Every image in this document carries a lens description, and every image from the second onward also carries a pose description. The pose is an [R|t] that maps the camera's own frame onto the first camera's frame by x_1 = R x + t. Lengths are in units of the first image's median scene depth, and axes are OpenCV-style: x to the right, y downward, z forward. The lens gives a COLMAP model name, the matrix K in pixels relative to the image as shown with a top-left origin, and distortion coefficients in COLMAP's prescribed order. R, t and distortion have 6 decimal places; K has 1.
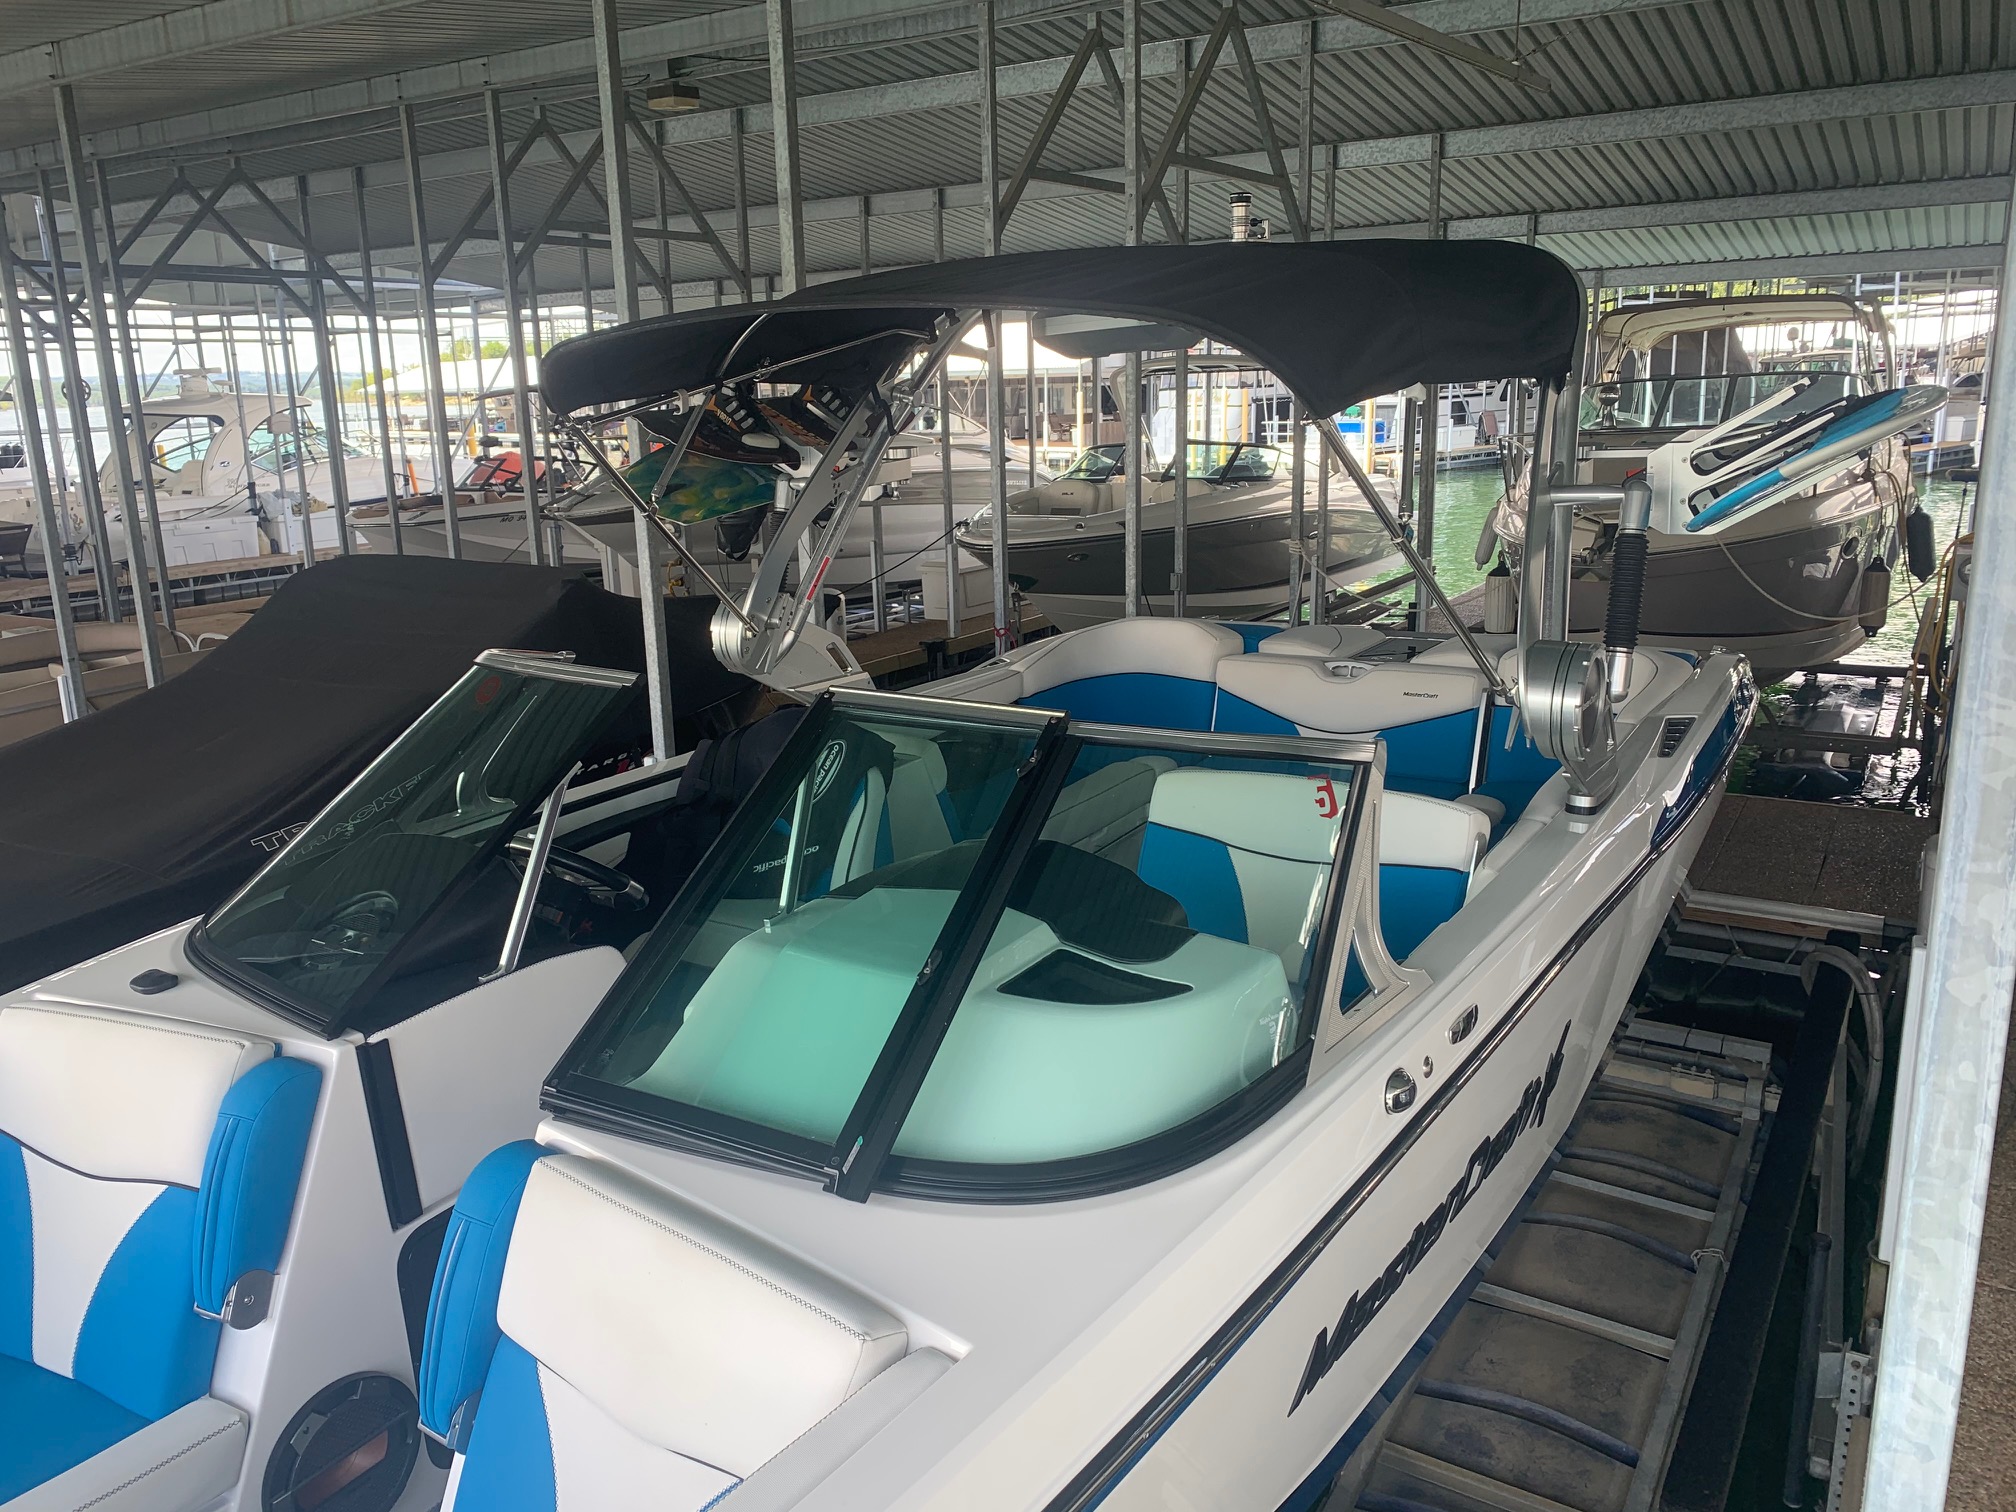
lens RADIAL K [[1594.4, 0, 976.3], [0, 1594.4, 761.6], [0, 0, 1]] dist [0.009621, -0.006310]
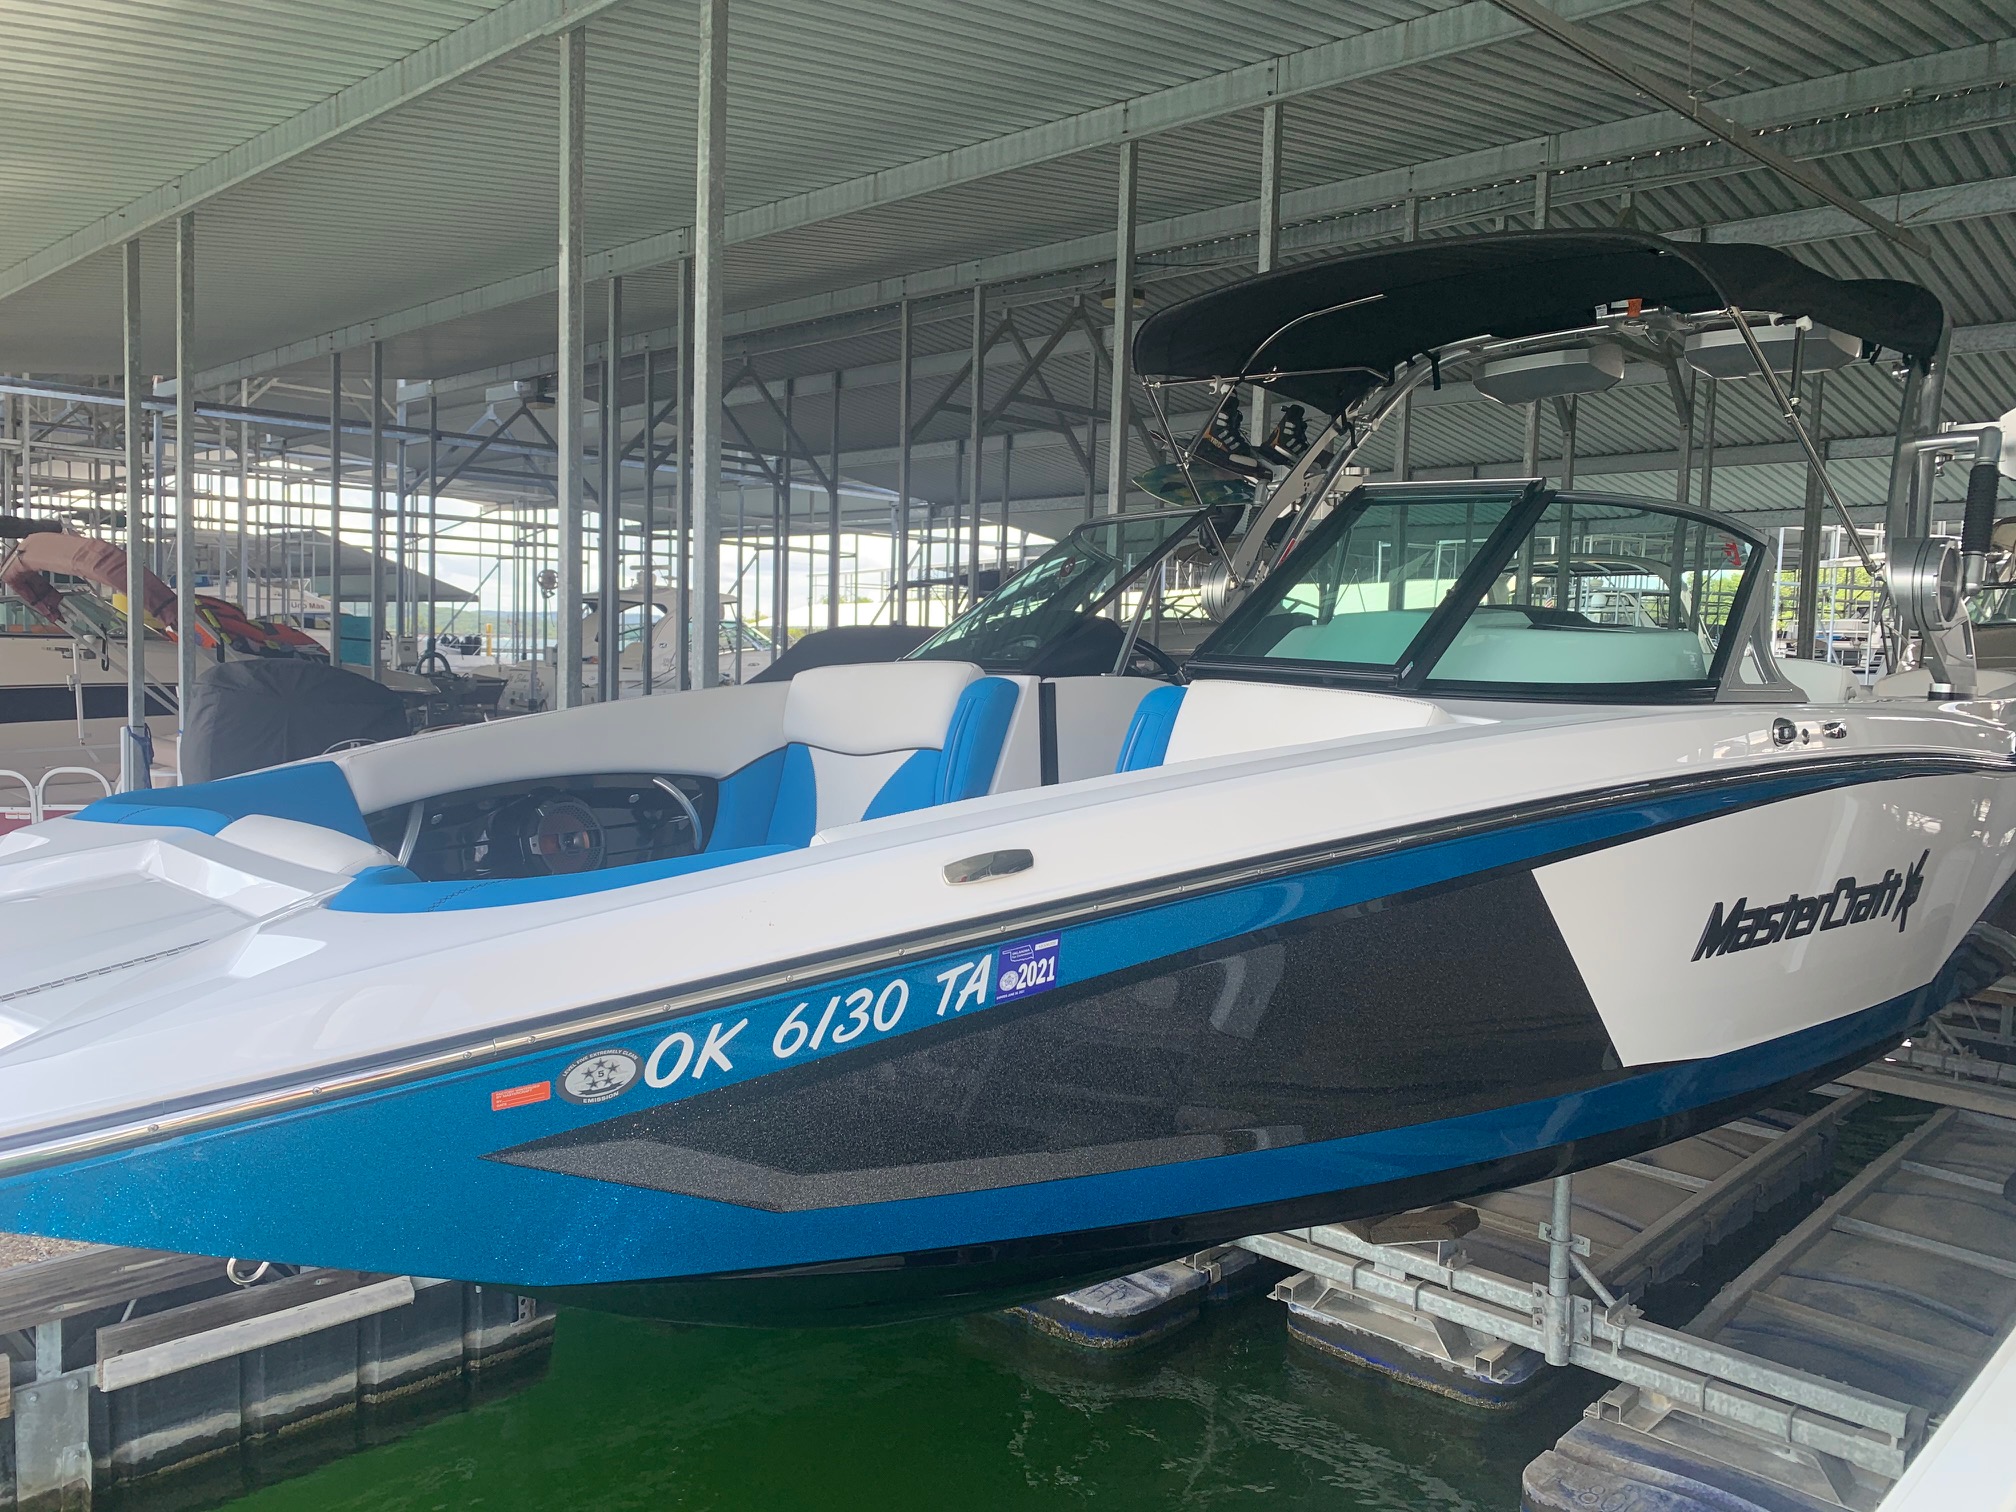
lens RADIAL K [[1594.4, 0, 976.3], [0, 1594.4, 761.6], [0, 0, 1]] dist [0.009621, -0.006310]
pose [[0.976835, 0.064784, -0.203953, -0.034347], [-0.097645, 0.983010, -0.155426, 0.129731], [0.190418, 0.171740, 0.966564, -0.120250]]
